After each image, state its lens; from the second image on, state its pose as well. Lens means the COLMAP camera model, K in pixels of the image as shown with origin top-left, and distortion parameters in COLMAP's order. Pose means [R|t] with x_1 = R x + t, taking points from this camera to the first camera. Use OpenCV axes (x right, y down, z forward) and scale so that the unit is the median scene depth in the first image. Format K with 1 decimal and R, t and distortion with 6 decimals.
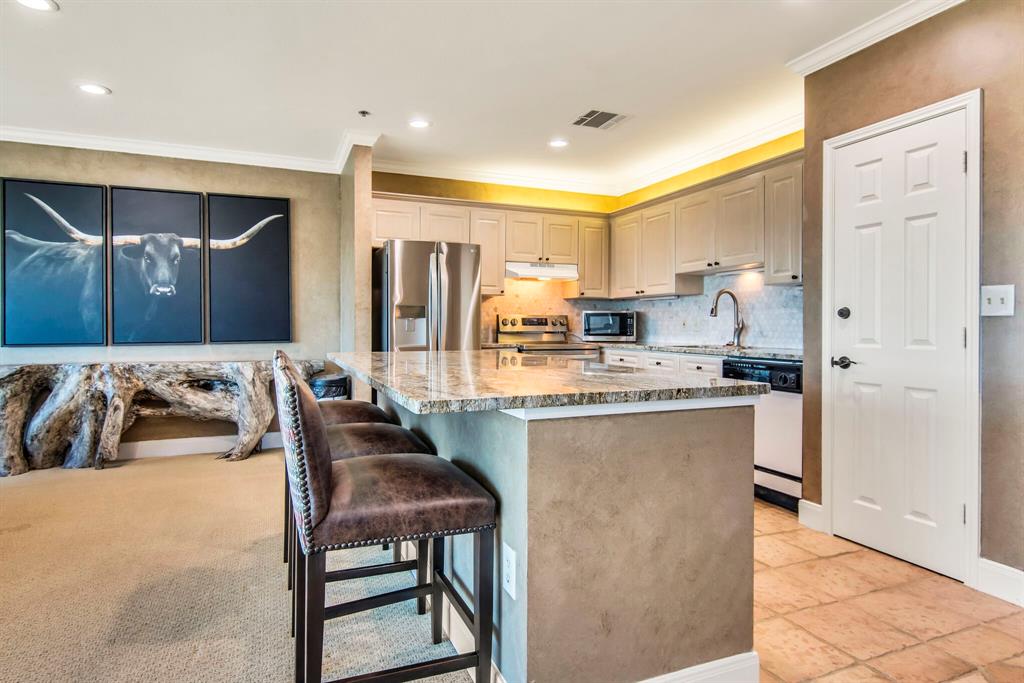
lens RADIAL K [[568.1, 0, 500.0], [0, 568.1, 331.2], [0, 0, 1]] dist [0.007357, -0.001421]
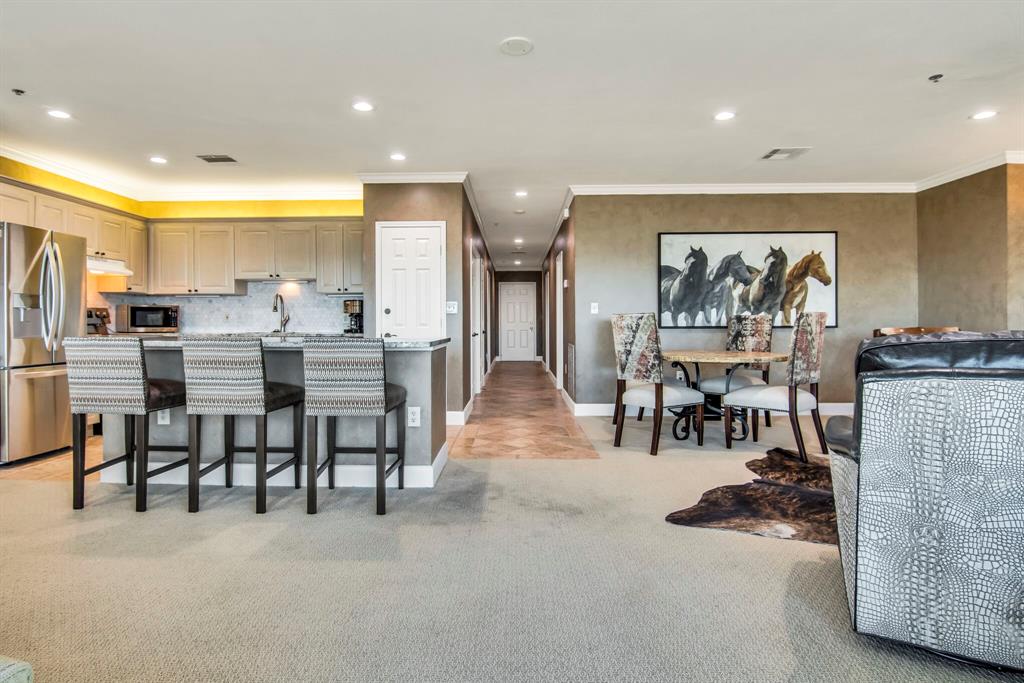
lens RADIAL K [[547.9, 0, 498.2], [0, 547.9, 325.1], [0, 0, 1]] dist [-0.009141, -0.001964]
pose [[0.406192, -0.004457, 0.913777, -0.665161], [0.010345, 0.999946, 0.000279, 0.013408], [-0.913729, 0.009340, 0.406216, -0.086962]]
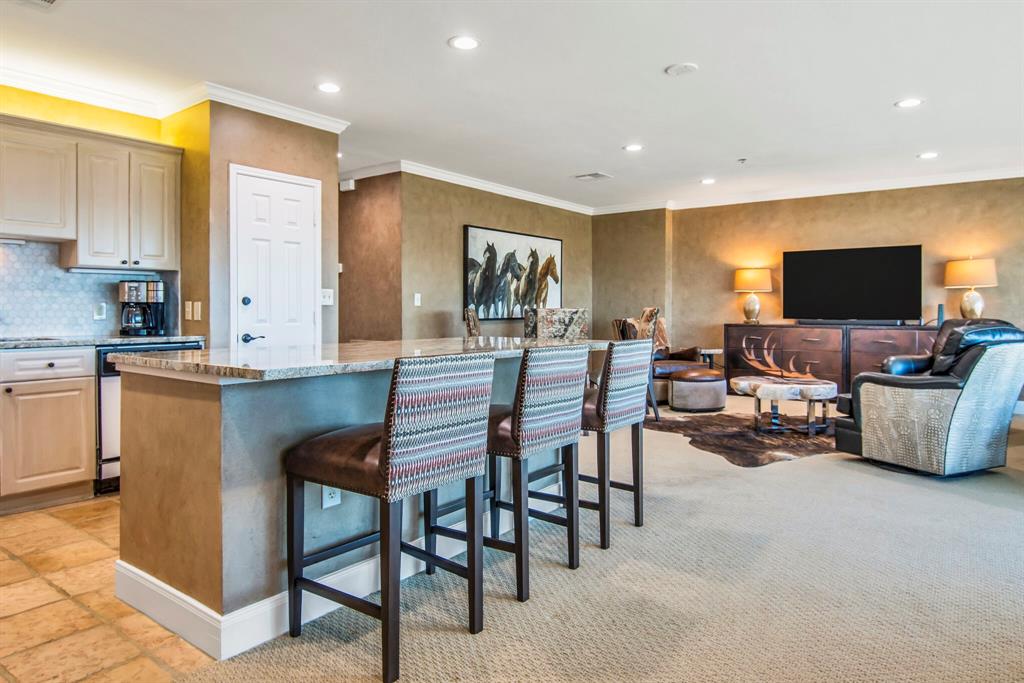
lens RADIAL K [[639.3, 0, 511.1], [0, 639.3, 297.0], [0, 0, 1]] dist [-0.001209, -0.003163]
pose [[-0.515499, 0.015812, 0.856744, -0.667556], [0.007808, 0.999875, -0.013756, -0.010993], [-0.856855, -0.000402, -0.515558, 0.839693]]
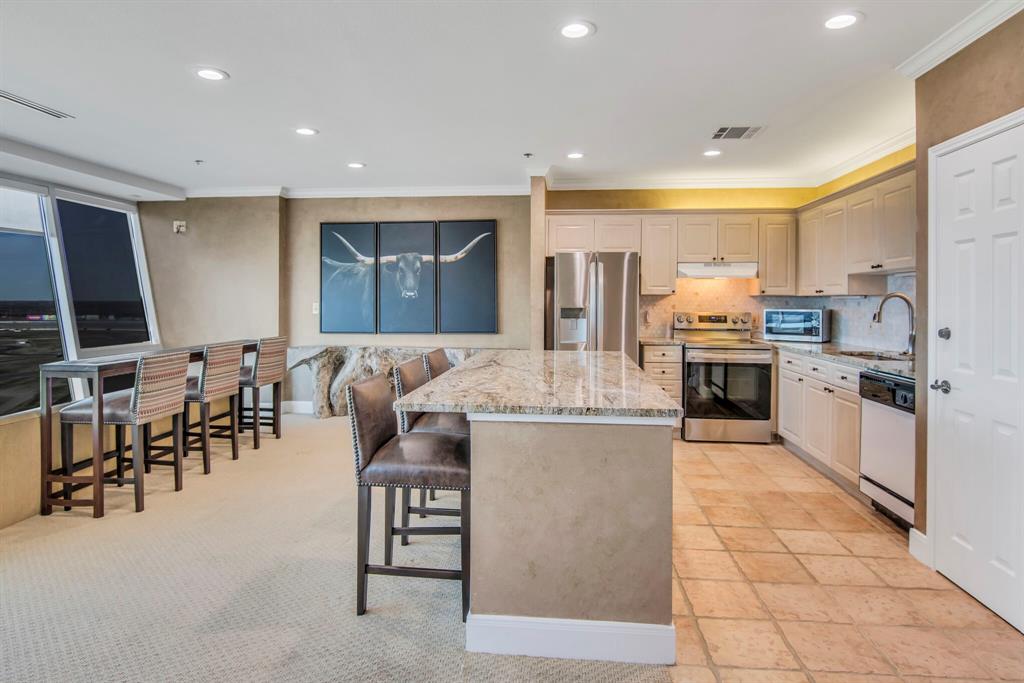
lens RADIAL K [[563.0, 0, 515.1], [0, 563.0, 303.3], [0, 0, 1]] dist [-0.002260, -0.010671]
pose [[0.887132, 0.004967, -0.461488, 0.272744], [-0.007924, 0.999959, -0.004469, -0.048462], [0.461447, 0.007622, 0.887135, -0.090519]]
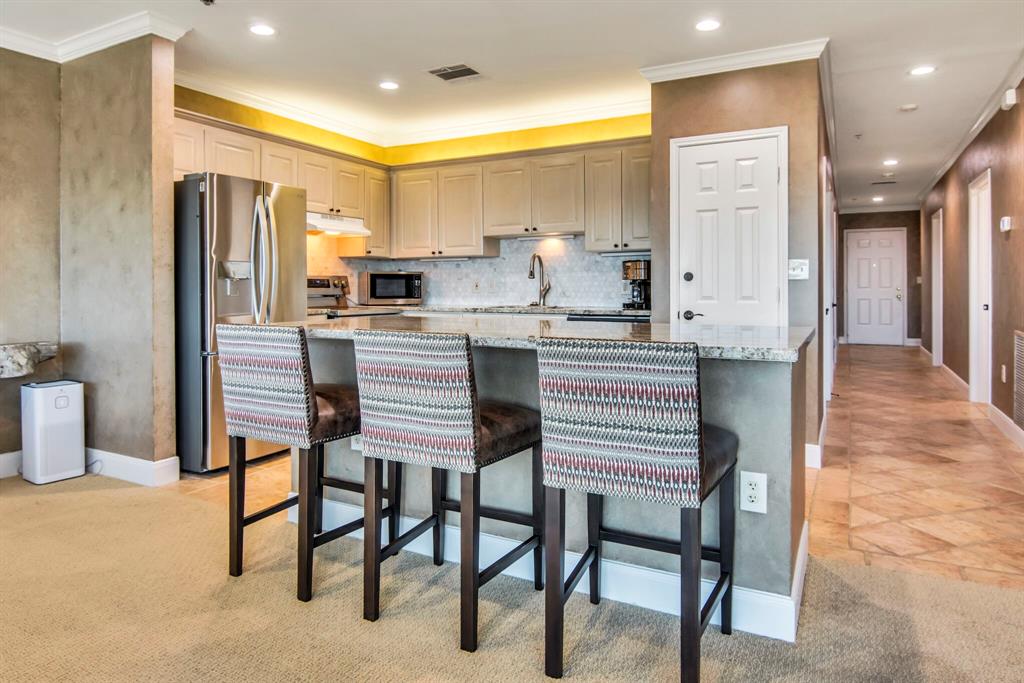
lens RADIAL K [[639.3, 0, 511.1], [0, 639.3, 297.0], [0, 0, 1]] dist [-0.001209, -0.003163]
pose [[0.765991, -0.013392, 0.642712, -0.423886], [0.010313, 0.999910, 0.008543, -0.001793], [-0.642769, 0.000084, 0.766060, 0.103690]]
